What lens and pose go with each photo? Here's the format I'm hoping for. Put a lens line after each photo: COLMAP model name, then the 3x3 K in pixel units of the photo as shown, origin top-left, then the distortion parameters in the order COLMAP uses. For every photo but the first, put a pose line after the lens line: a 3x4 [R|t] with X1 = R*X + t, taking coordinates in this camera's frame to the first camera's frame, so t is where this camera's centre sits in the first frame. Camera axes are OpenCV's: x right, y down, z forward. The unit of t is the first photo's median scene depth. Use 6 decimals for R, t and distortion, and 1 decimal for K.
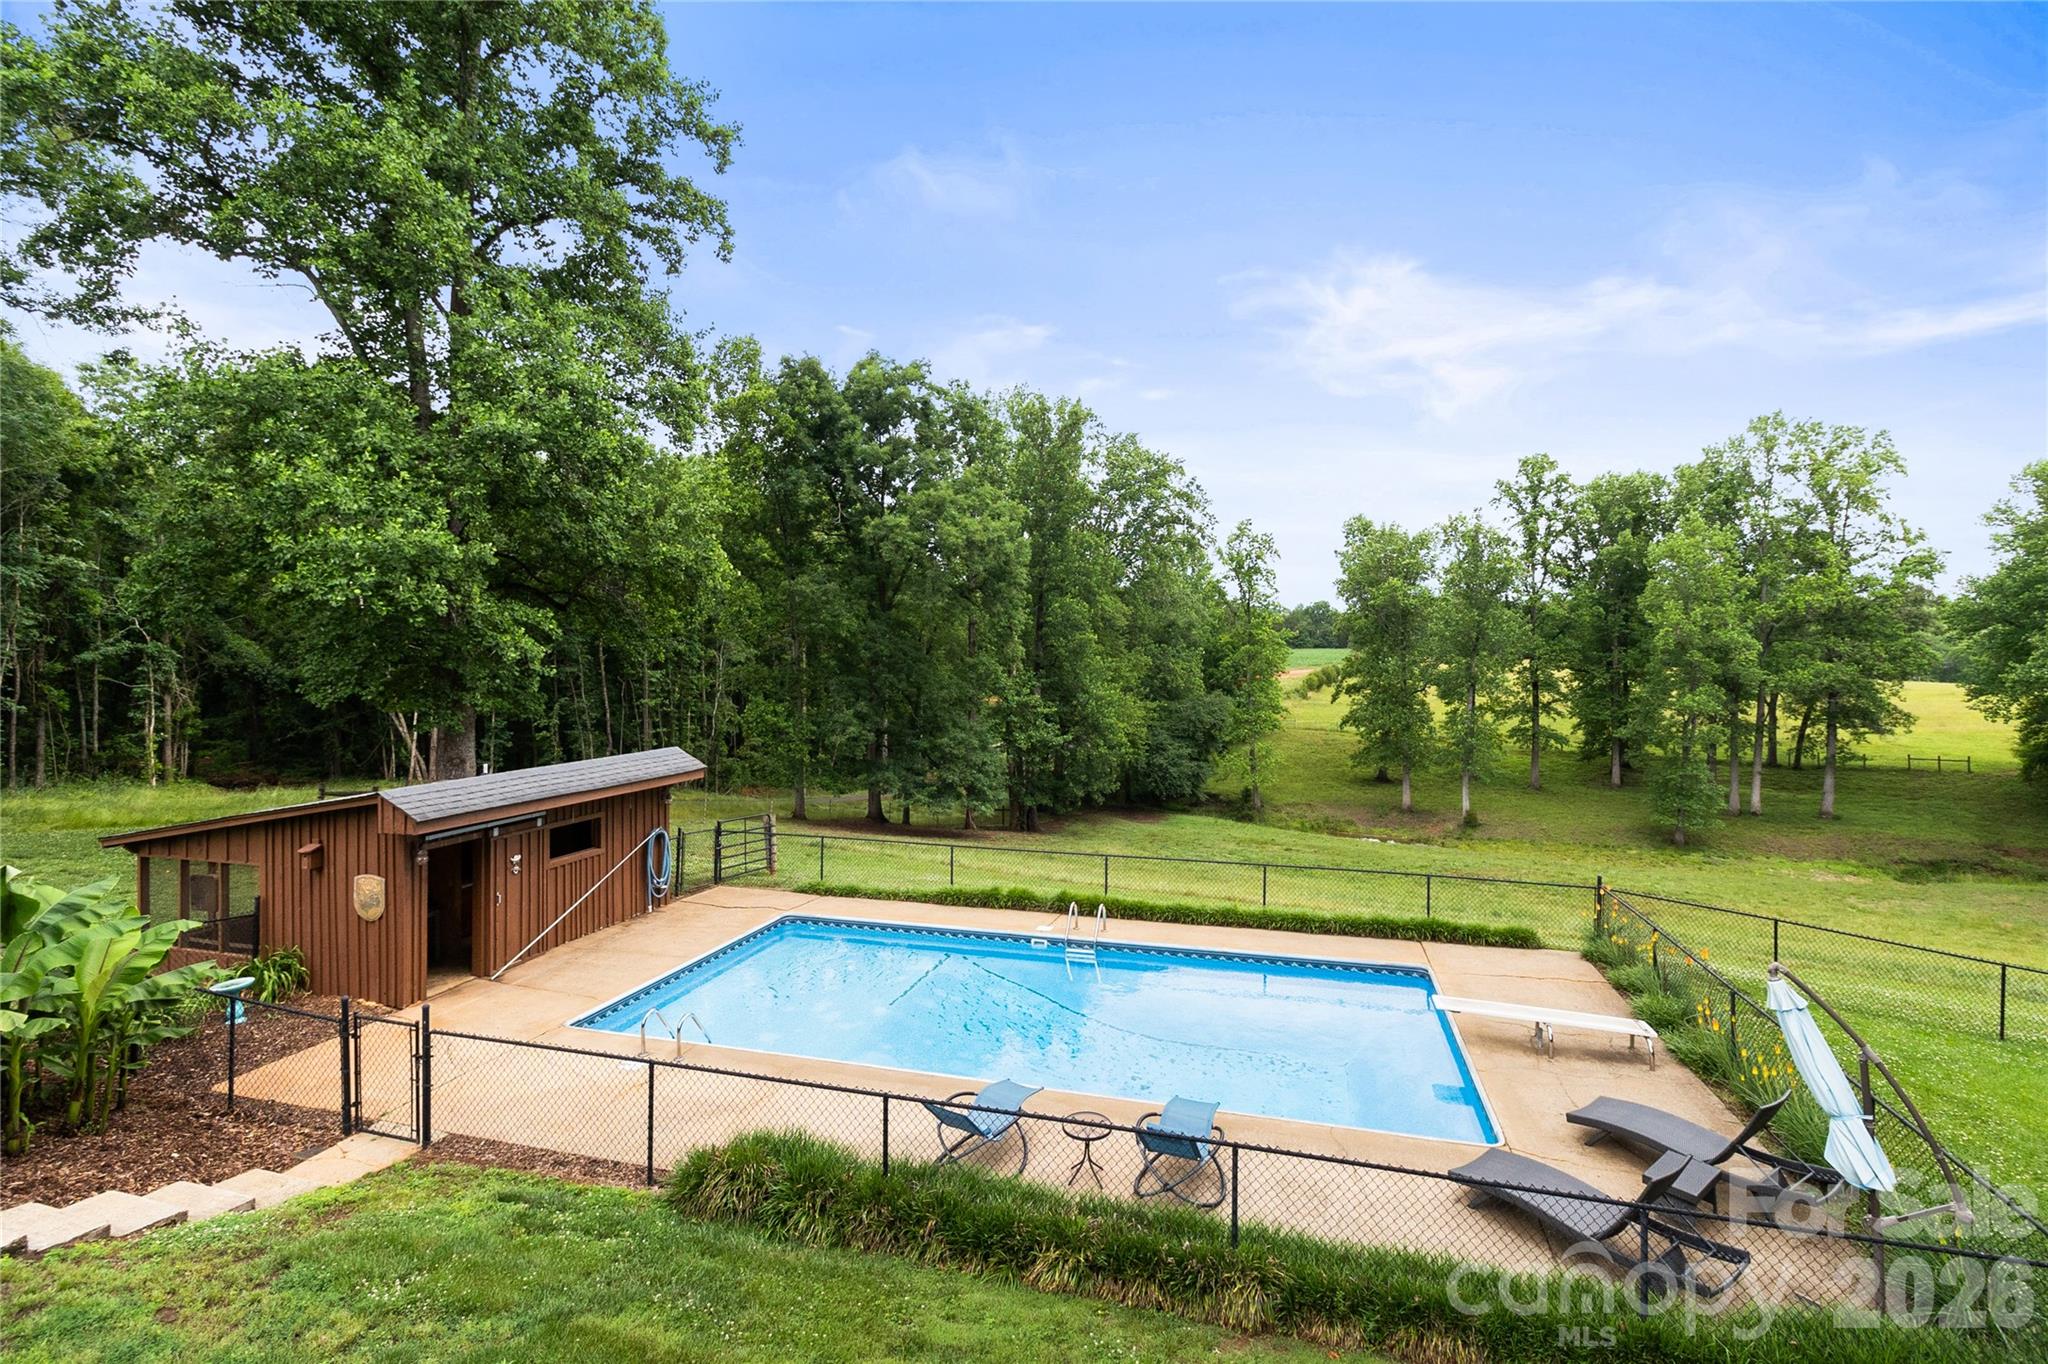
lens RADIAL K [[931.5, 0, 1029.9], [0, 931.5, 664.2], [0, 0, 1]] dist [-0.002235, -0.001654]
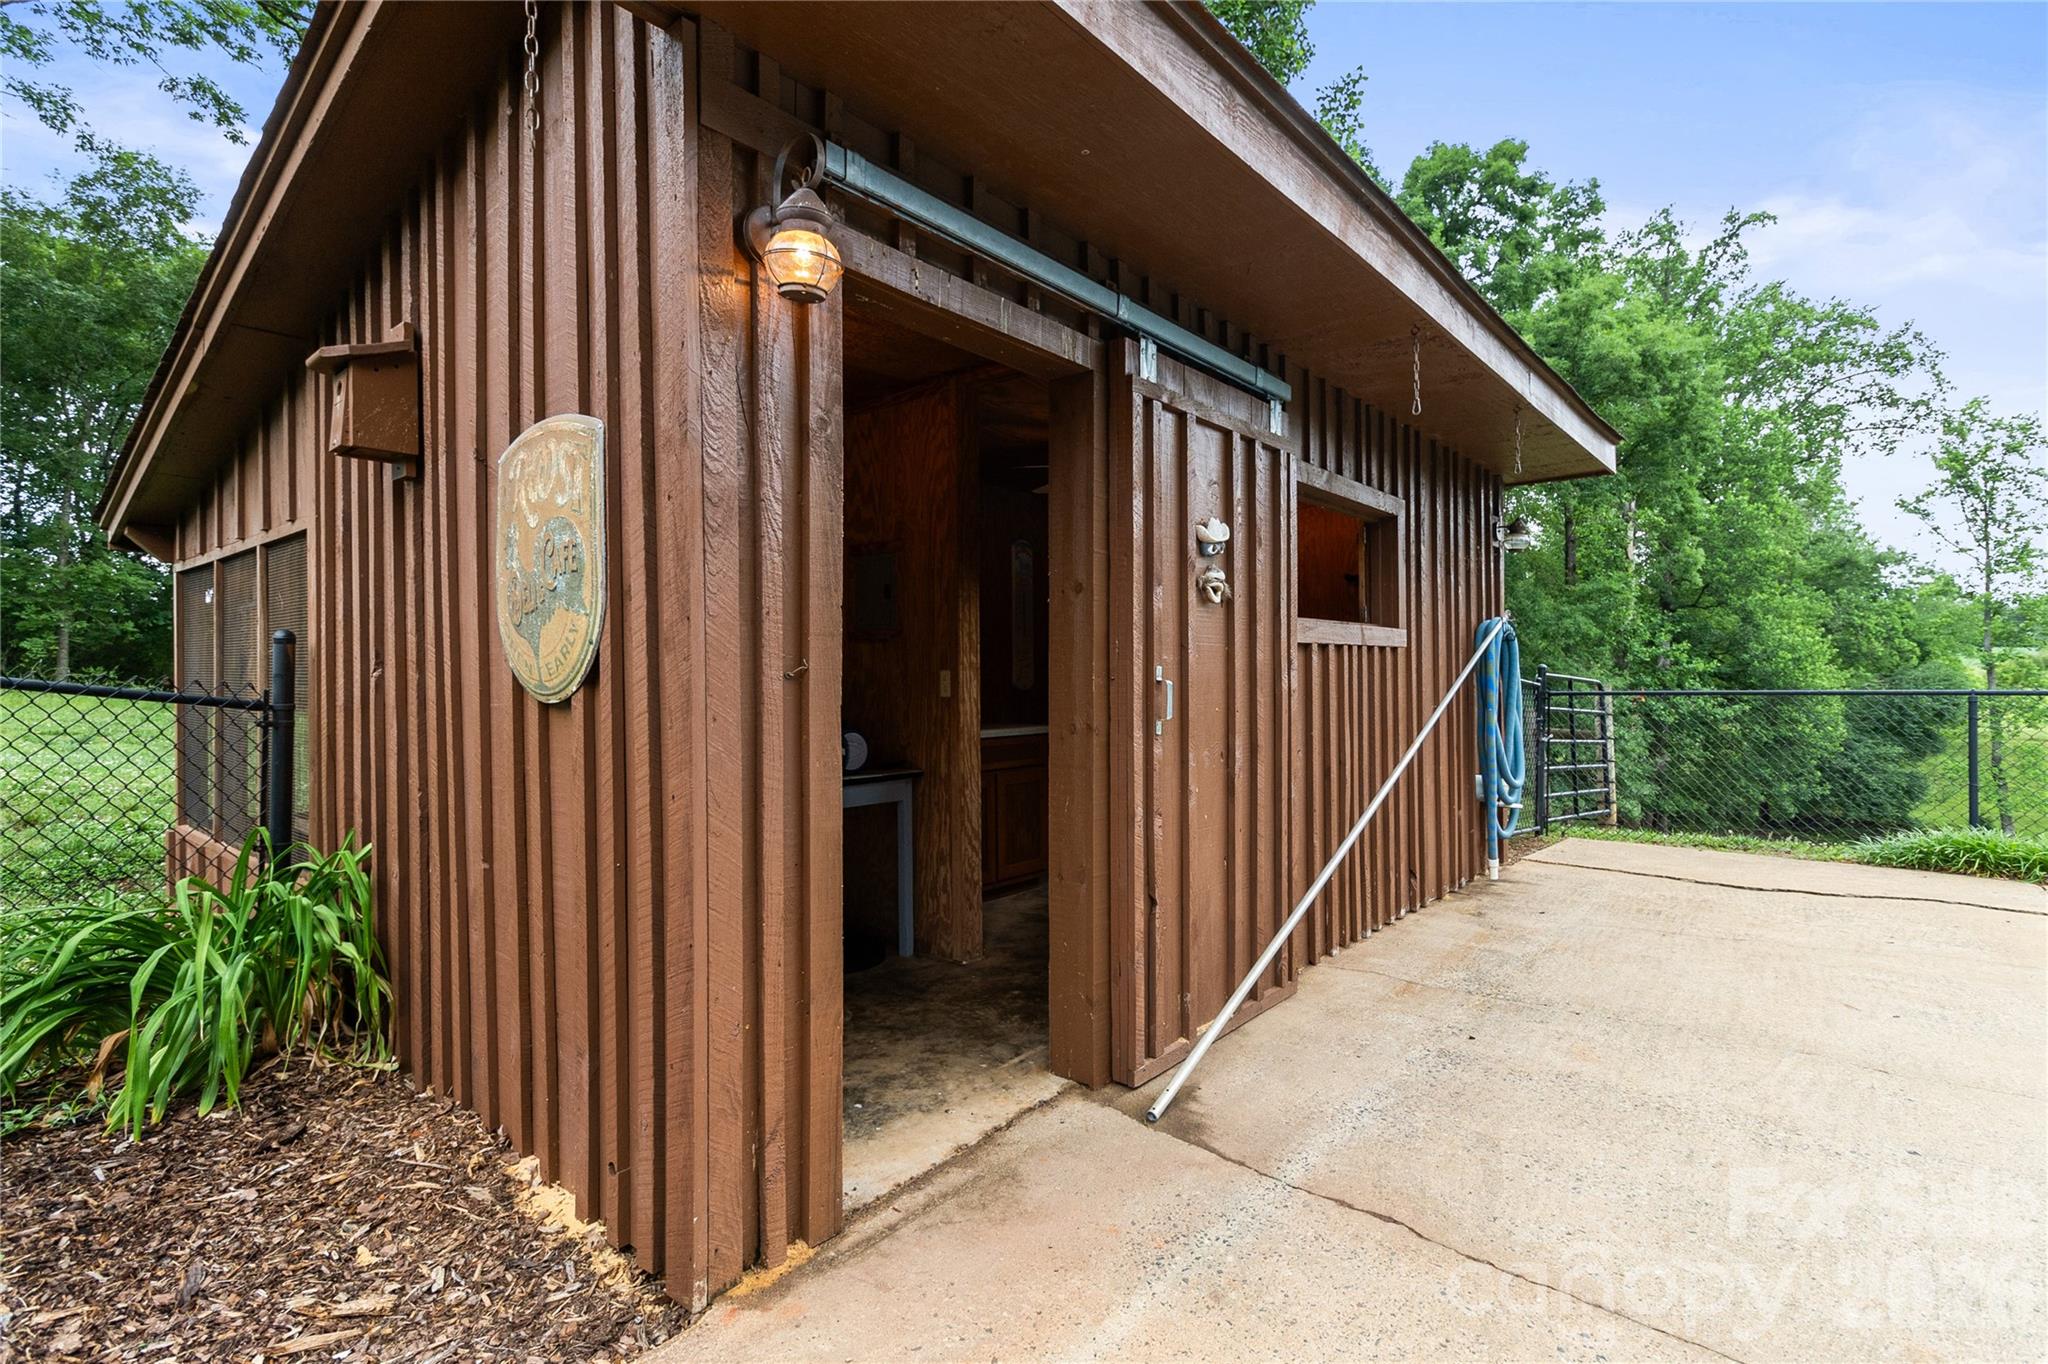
lens RADIAL K [[931.5, 0, 1023.5], [0, 931.5, 685.1], [0, 0, 1]] dist [-0.002235, -0.001654]
pose [[0.904406, -0.005604, -0.426636, -0.131048], [0.003437, 0.999977, -0.005849, 0.063954], [0.426659, 0.003823, 0.904405, 0.206241]]
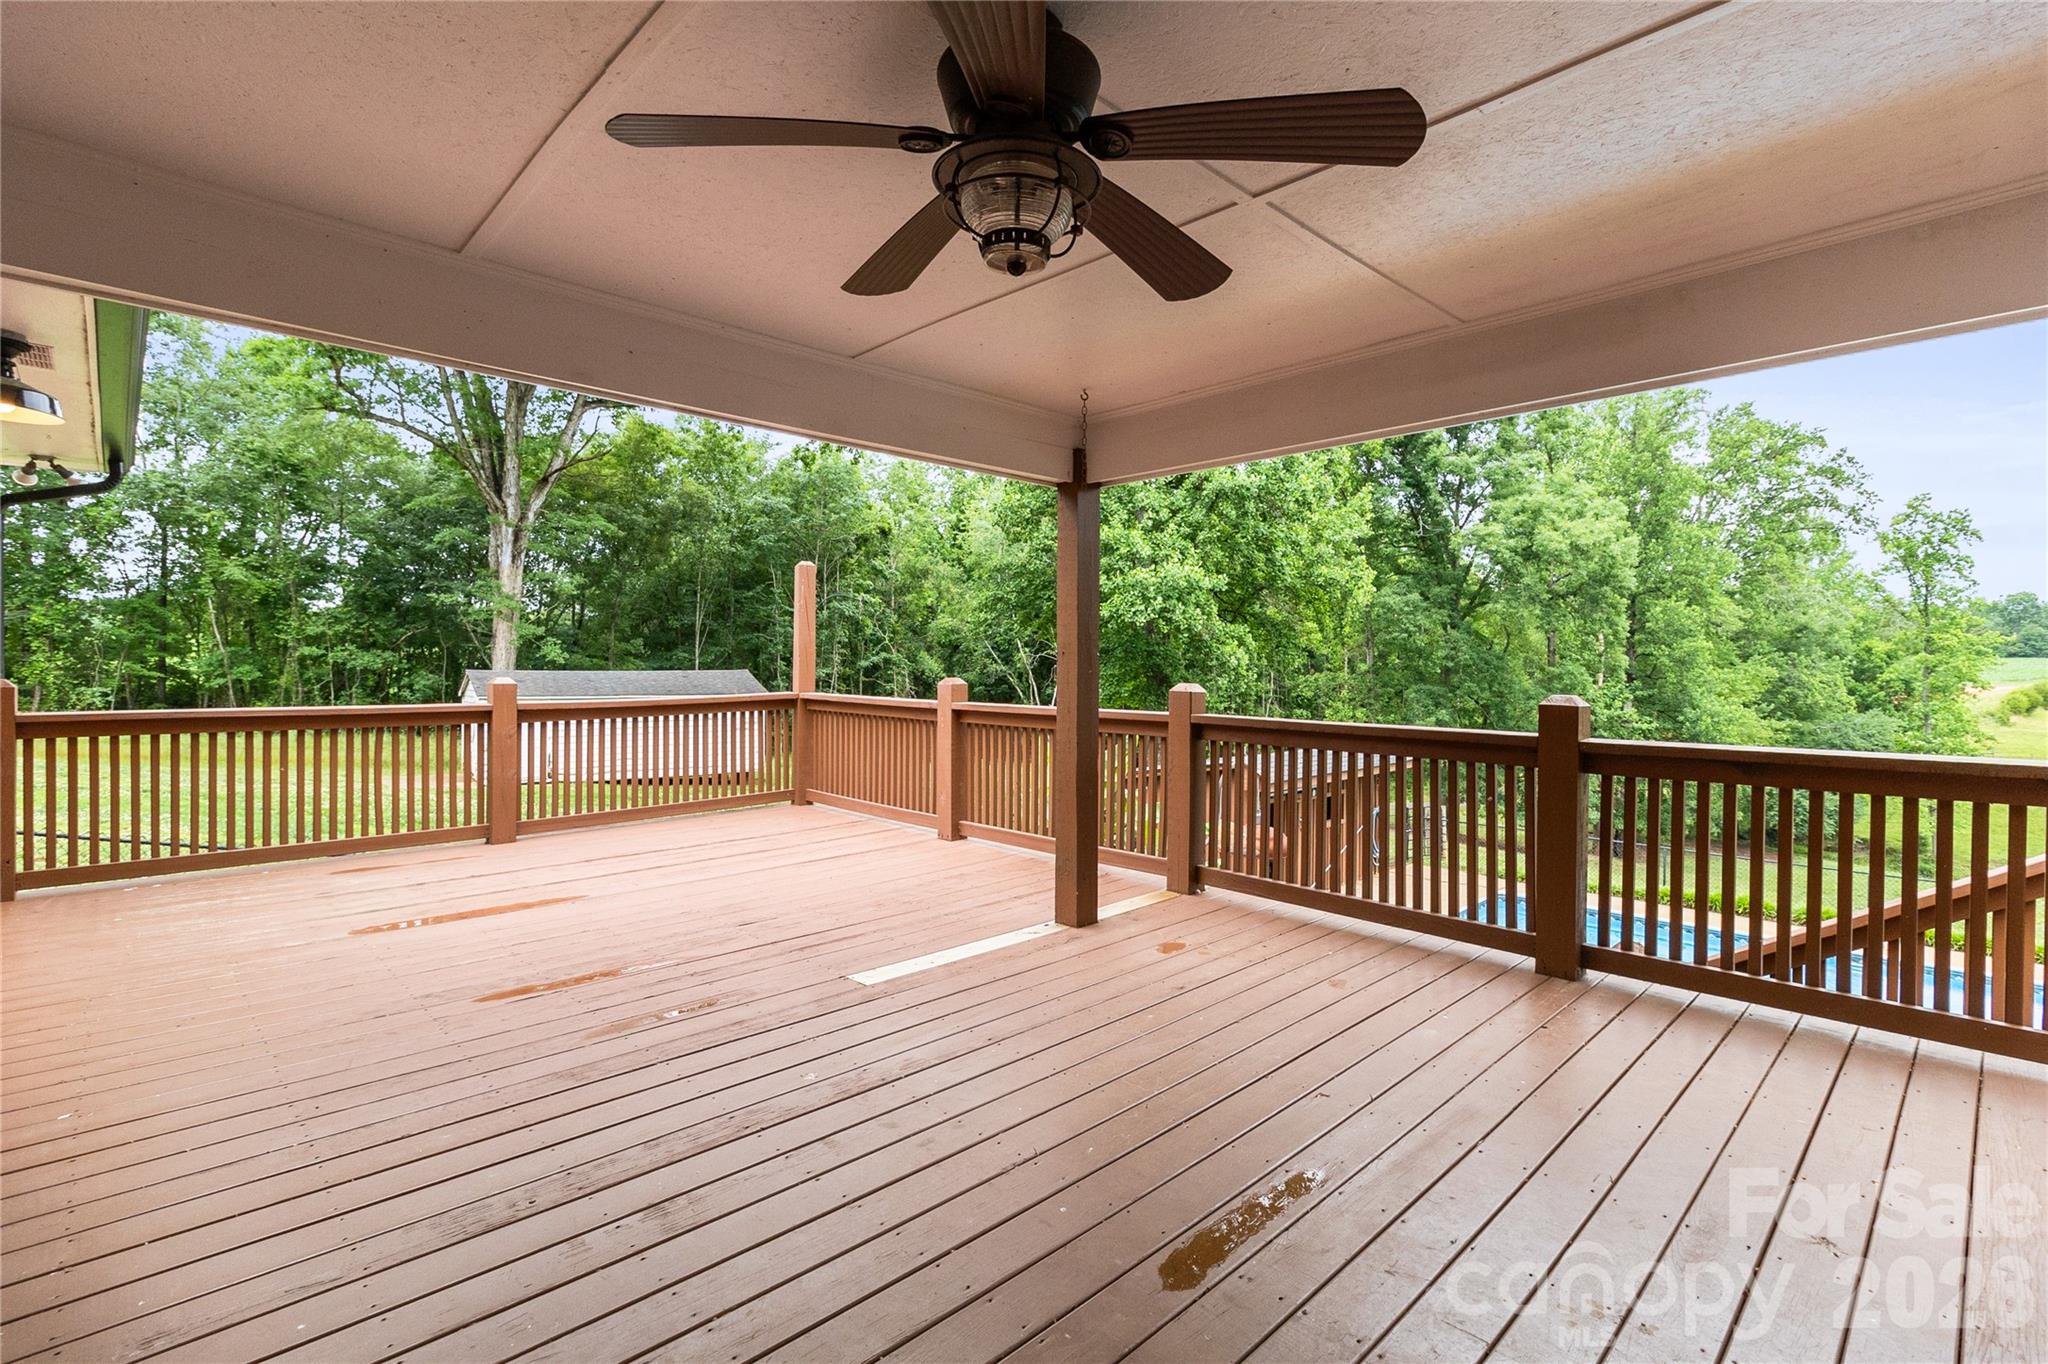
lens RADIAL K [[931.5, 0, 1004.7], [0, 931.5, 678.9], [0, 0, 1]] dist [-0.002235, -0.001654]
pose [[0.869100, 0.010638, -0.494522, -0.074049], [-0.008078, 0.999941, 0.007314, 0.002218], [0.494571, -0.002362, 0.869134, -0.091697]]
